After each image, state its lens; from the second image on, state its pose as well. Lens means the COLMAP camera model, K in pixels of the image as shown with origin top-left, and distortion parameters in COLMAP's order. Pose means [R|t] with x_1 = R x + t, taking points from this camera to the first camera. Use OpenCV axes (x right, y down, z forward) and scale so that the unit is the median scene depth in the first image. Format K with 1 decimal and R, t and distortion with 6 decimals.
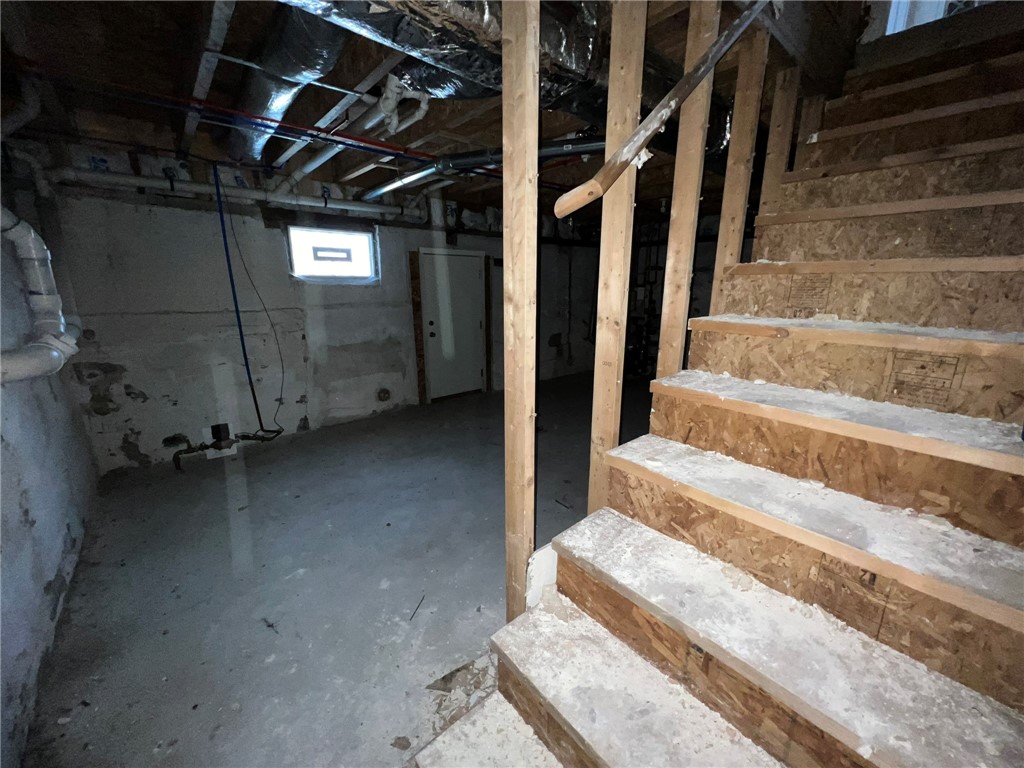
lens RADIAL K [[409.5, 0, 512.0], [0, 409.5, 384.8], [0, 0, 1]] dist [0.007329, -0.000073]
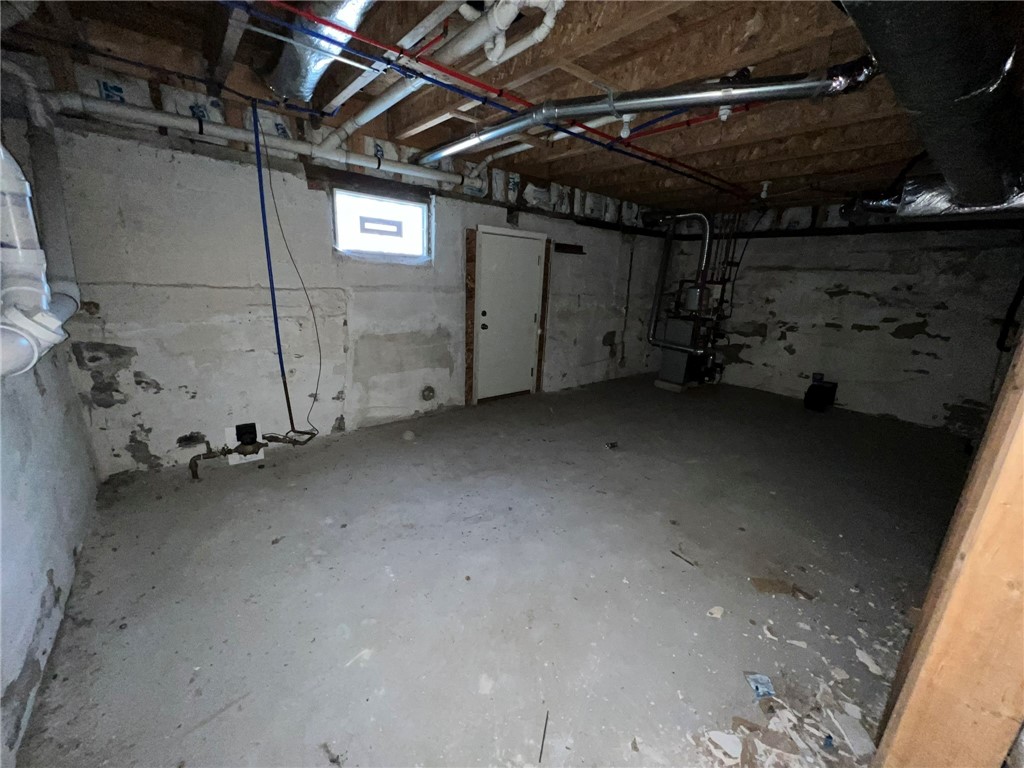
lens RADIAL K [[409.5, 0, 512.4], [0, 409.5, 384.5], [0, 0, 1]] dist [0.007329, -0.000073]
pose [[0.998467, 0.054239, -0.011067, -0.177125], [-0.053999, 0.998322, 0.020926, -0.031107], [0.012183, -0.020296, 0.999720, 0.187931]]
